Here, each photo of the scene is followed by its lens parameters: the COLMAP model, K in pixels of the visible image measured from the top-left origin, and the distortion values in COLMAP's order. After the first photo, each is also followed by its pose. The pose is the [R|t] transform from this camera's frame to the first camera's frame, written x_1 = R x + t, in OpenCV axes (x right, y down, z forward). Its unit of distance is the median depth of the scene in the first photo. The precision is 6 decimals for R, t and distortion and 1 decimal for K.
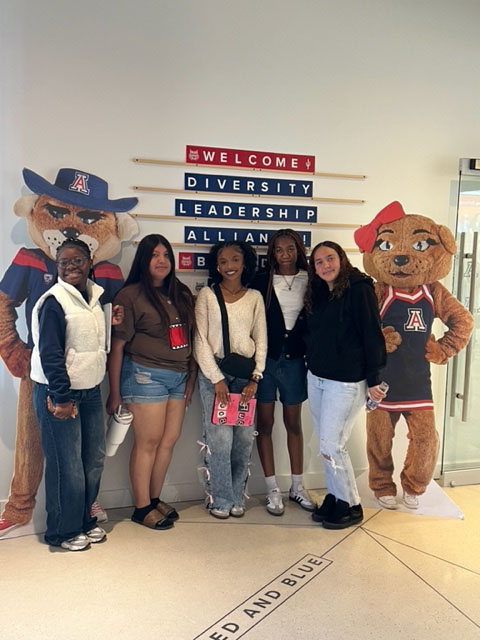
lens RADIAL K [[686.8, 0, 229.5], [0, 686.8, 322.3], [0, 0, 1]] dist [0.028576, 0.000000]
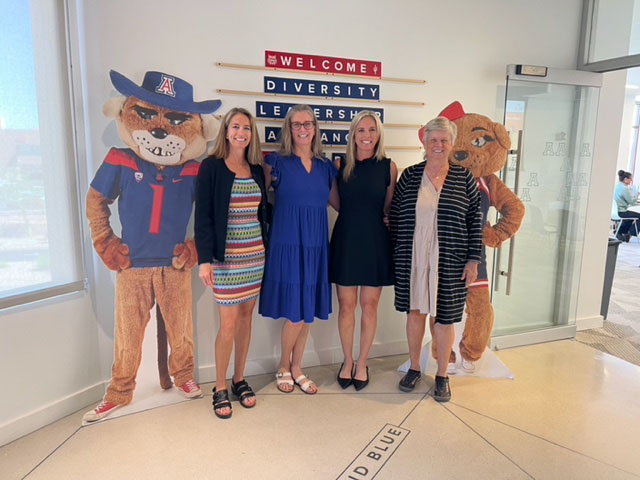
lens RADIAL K [[484.6, 0, 307.9], [0, 484.6, 237.7], [0, 0, 1]] dist [0.008717, -0.013258]
pose [[0.998839, -0.022032, 0.042849, -0.034535], [0.019494, 0.998080, 0.058782, -0.008031], [-0.044062, -0.057879, 0.997351, 0.221247]]
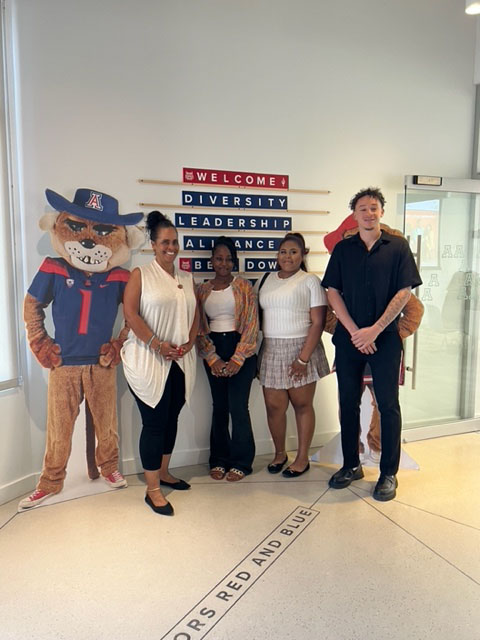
lens RADIAL K [[534.9, 0, 225.9], [0, 534.9, 316.7], [0, 0, 1]] dist [0.017667, 0.008913]
pose [[0.998086, -0.032074, 0.052872, -0.045451], [0.031782, 0.999475, 0.006350, -0.003101], [-0.053048, -0.004657, 0.998581, 0.068516]]
